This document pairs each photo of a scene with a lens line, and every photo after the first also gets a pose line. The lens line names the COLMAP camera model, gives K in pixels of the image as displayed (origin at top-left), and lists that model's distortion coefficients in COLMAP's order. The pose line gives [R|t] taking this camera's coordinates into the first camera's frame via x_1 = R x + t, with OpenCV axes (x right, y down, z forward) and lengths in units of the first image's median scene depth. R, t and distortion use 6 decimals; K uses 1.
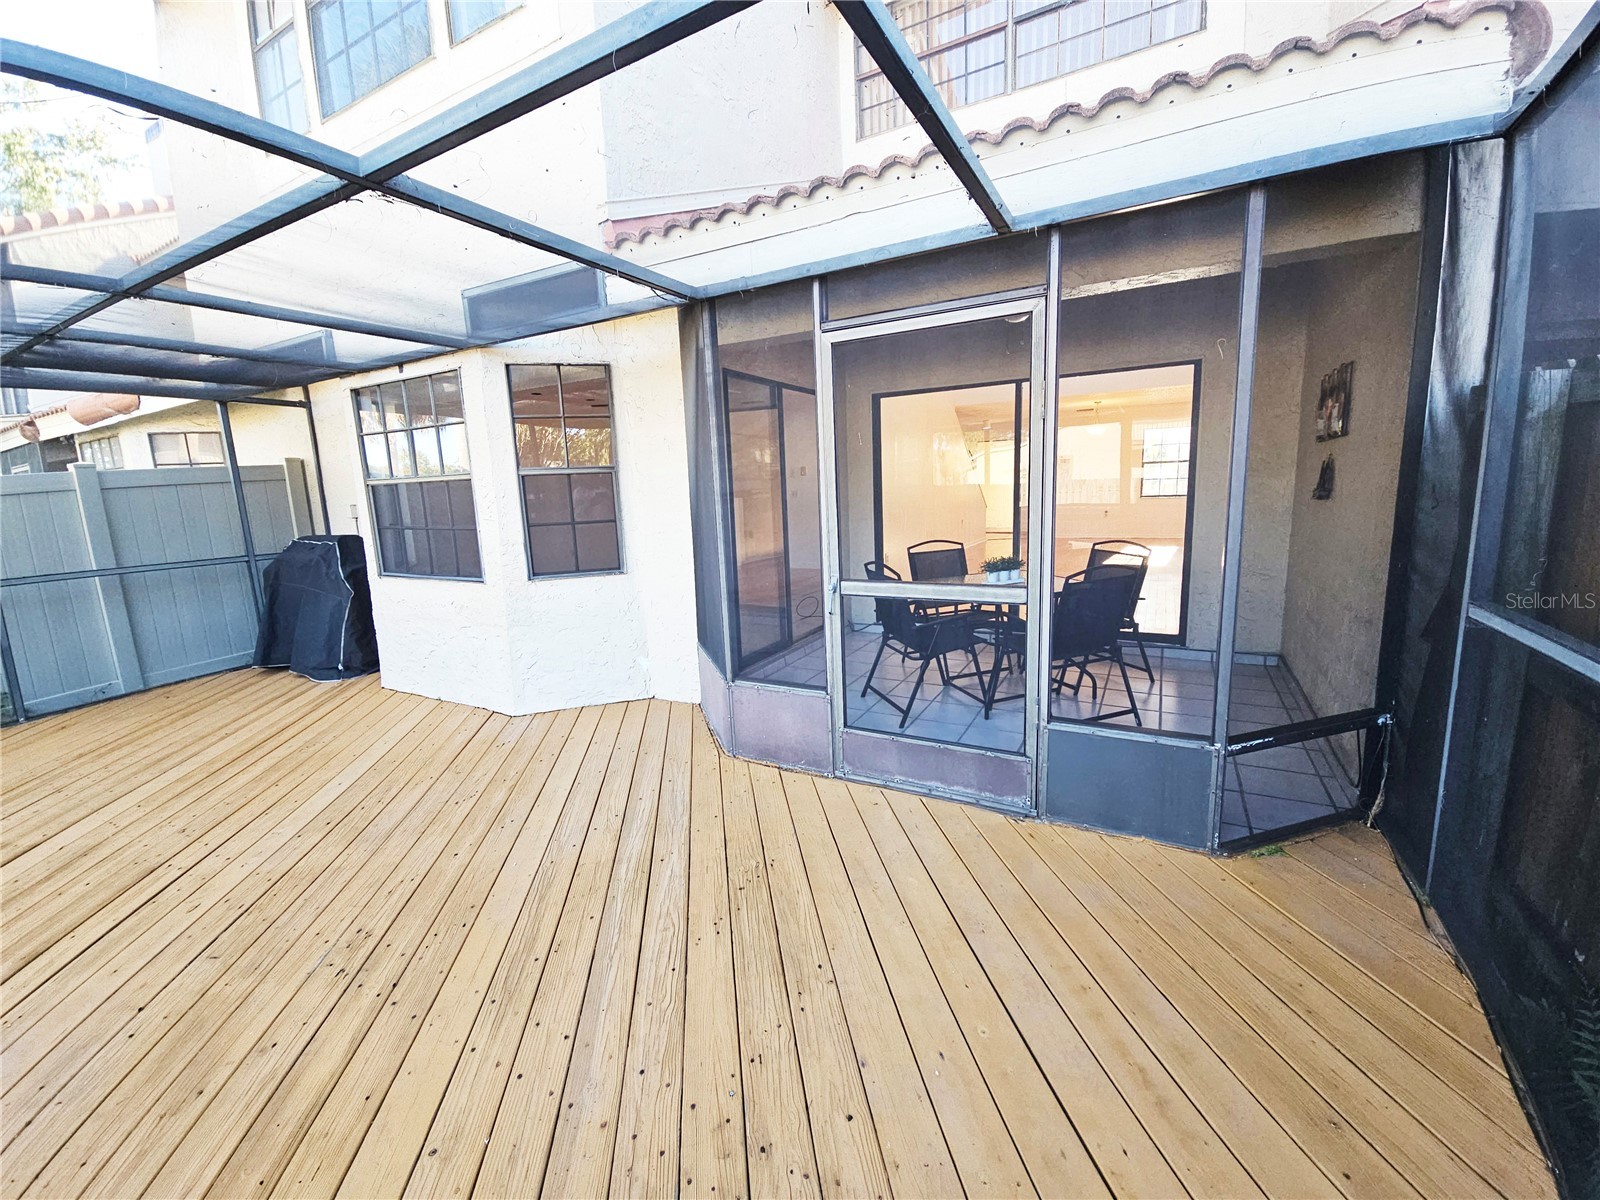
lens RADIAL K [[633.0, 0, 800.0], [0, 633.0, 600.0], [0, 0, 1]] dist [0.014681, 0.000027]
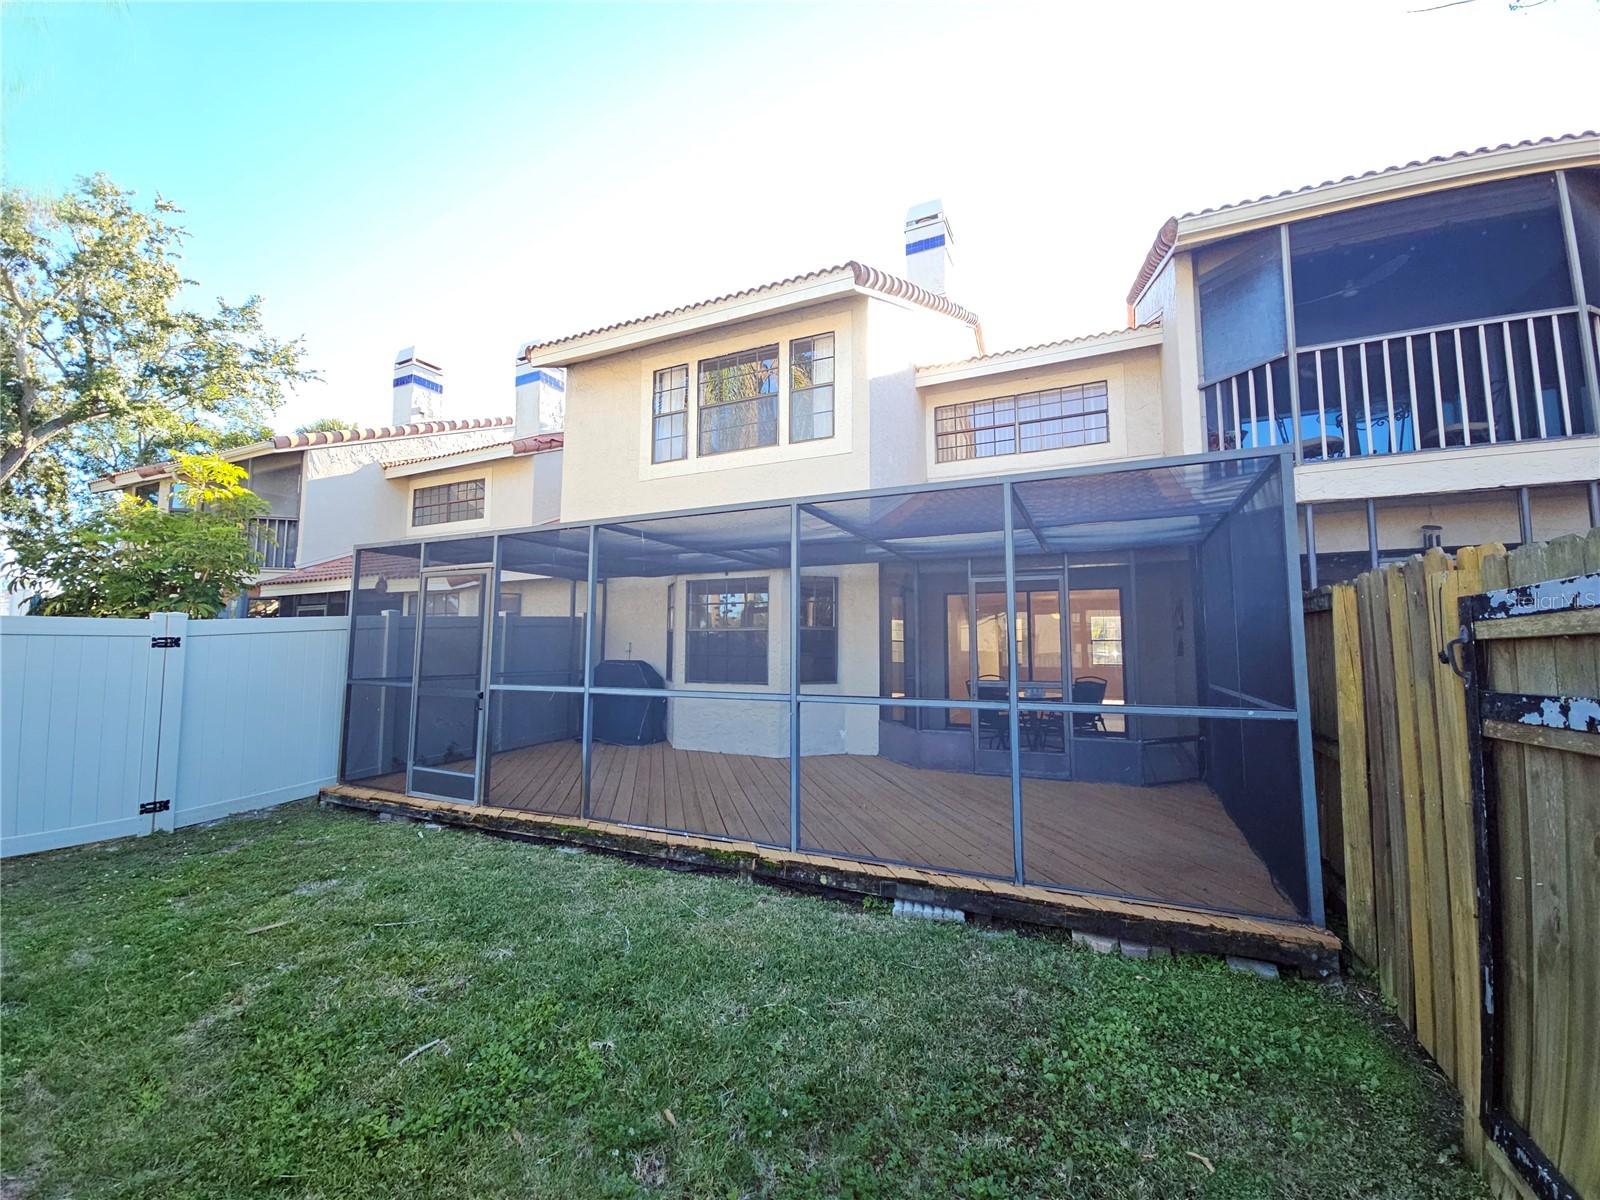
lens RADIAL K [[662.4, 0, 800.0], [0, 662.4, 600.0], [0, 0, 1]] dist [-0.000881, -0.000054]
pose [[0.997467, 0.050822, 0.049771, -0.521617], [-0.035593, 0.962379, -0.269367, 0.262650], [-0.061589, 0.266914, 0.961750, -0.978238]]
